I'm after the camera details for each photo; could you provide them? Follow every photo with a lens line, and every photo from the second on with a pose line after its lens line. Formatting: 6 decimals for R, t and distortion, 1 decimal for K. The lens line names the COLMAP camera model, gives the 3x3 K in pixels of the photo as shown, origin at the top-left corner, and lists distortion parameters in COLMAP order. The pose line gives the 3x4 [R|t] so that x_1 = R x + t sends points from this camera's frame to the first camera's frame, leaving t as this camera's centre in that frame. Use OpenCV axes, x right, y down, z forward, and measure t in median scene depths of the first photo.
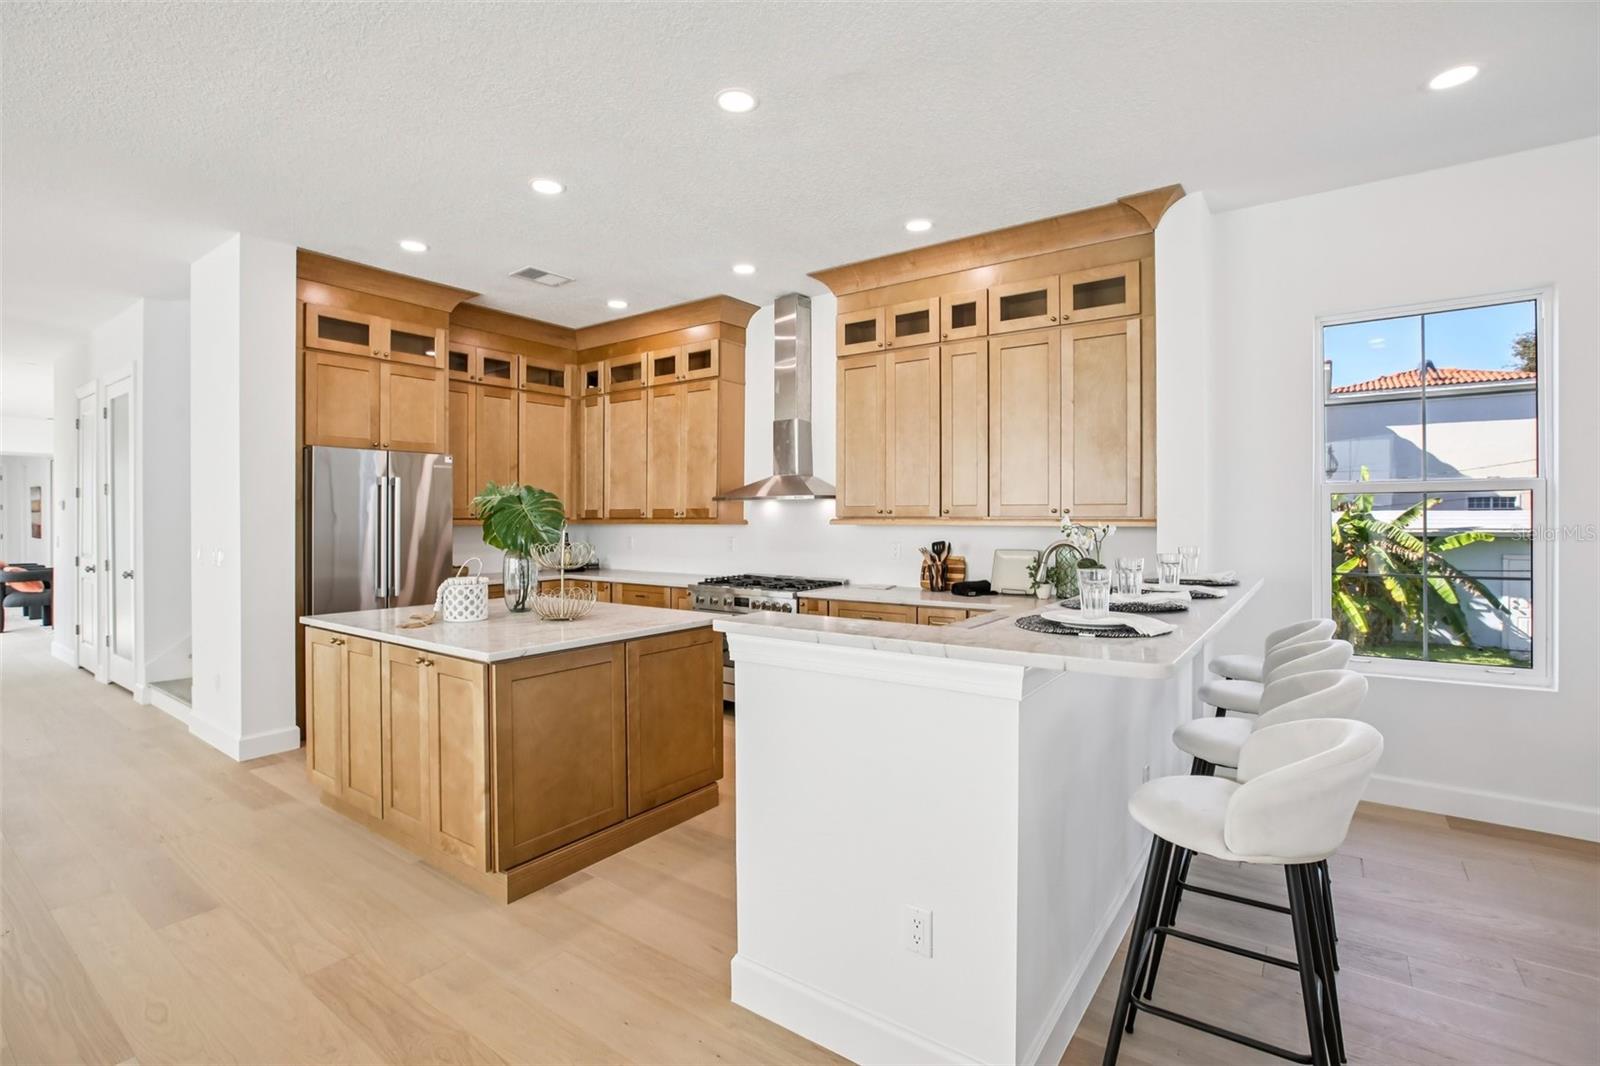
lens RADIAL K [[736.4, 0, 792.1], [0, 736.4, 526.1], [0, 0, 1]] dist [-0.042306, 0.001434]
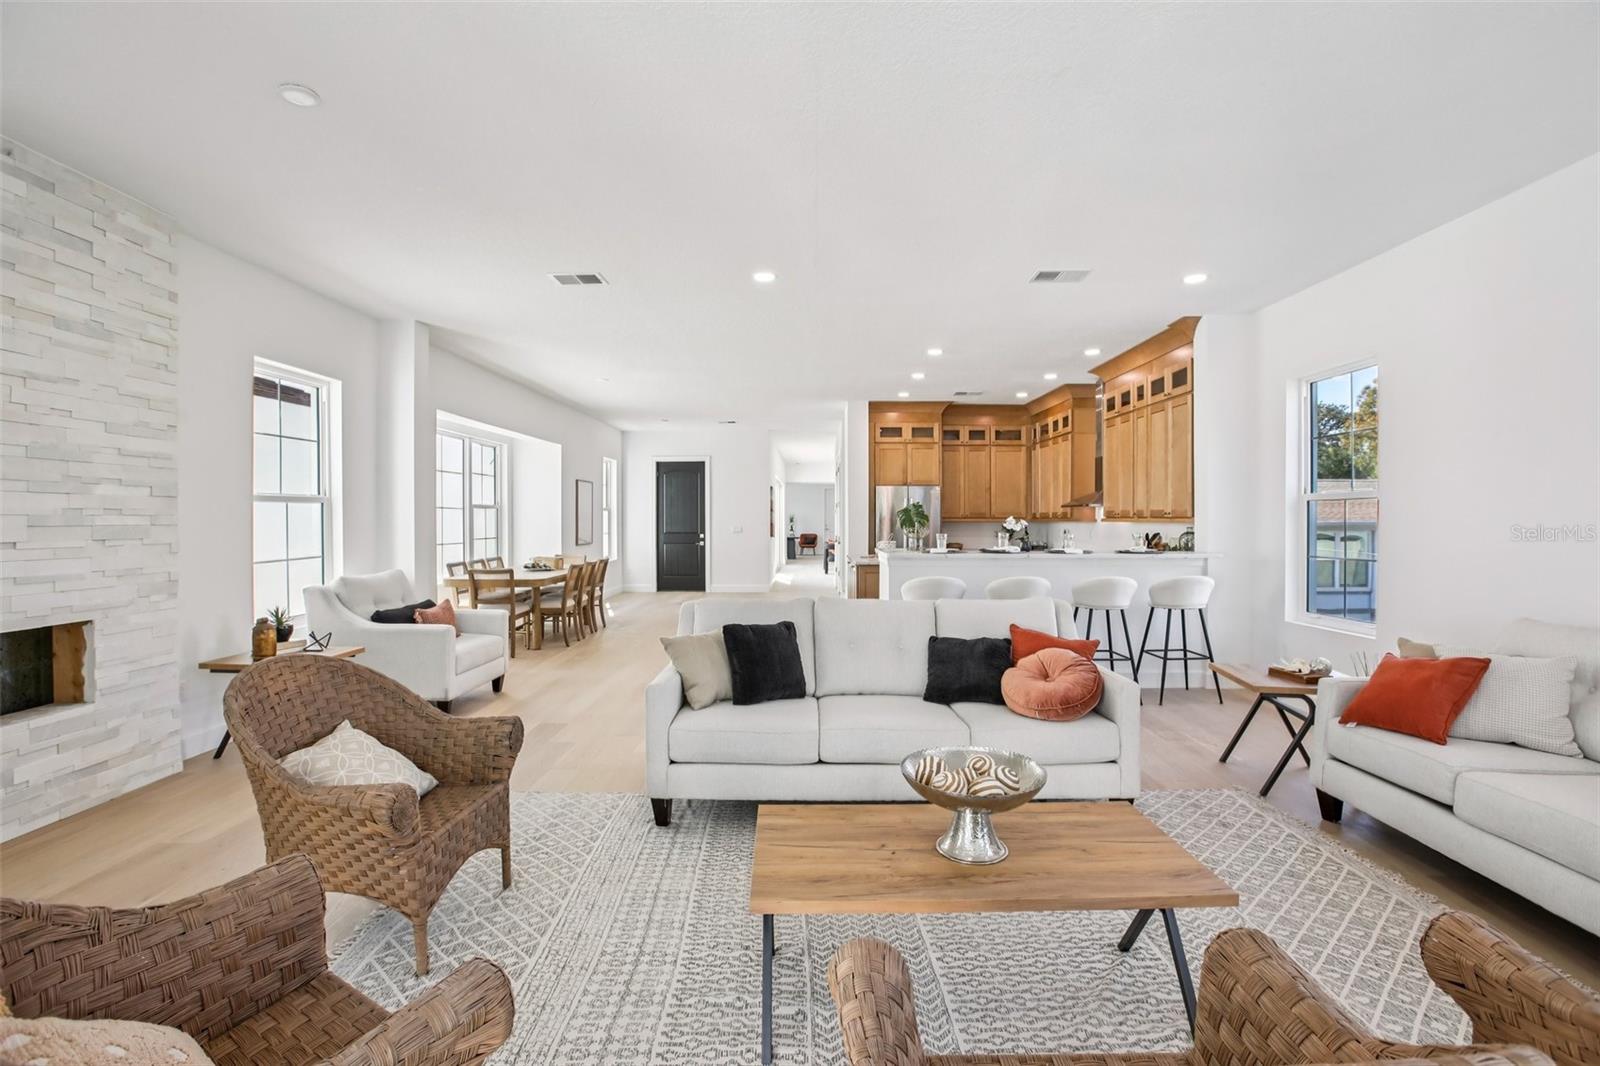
lens RADIAL K [[736.4, 0, 801.3], [0, 736.4, 526.5], [0, 0, 1]] dist [-0.042306, 0.001434]
pose [[0.581326, 0.010259, -0.813606, 0.873937], [-0.010559, 0.999931, 0.005064, 0.006367], [0.813603, 0.005647, 0.581394, -0.435205]]
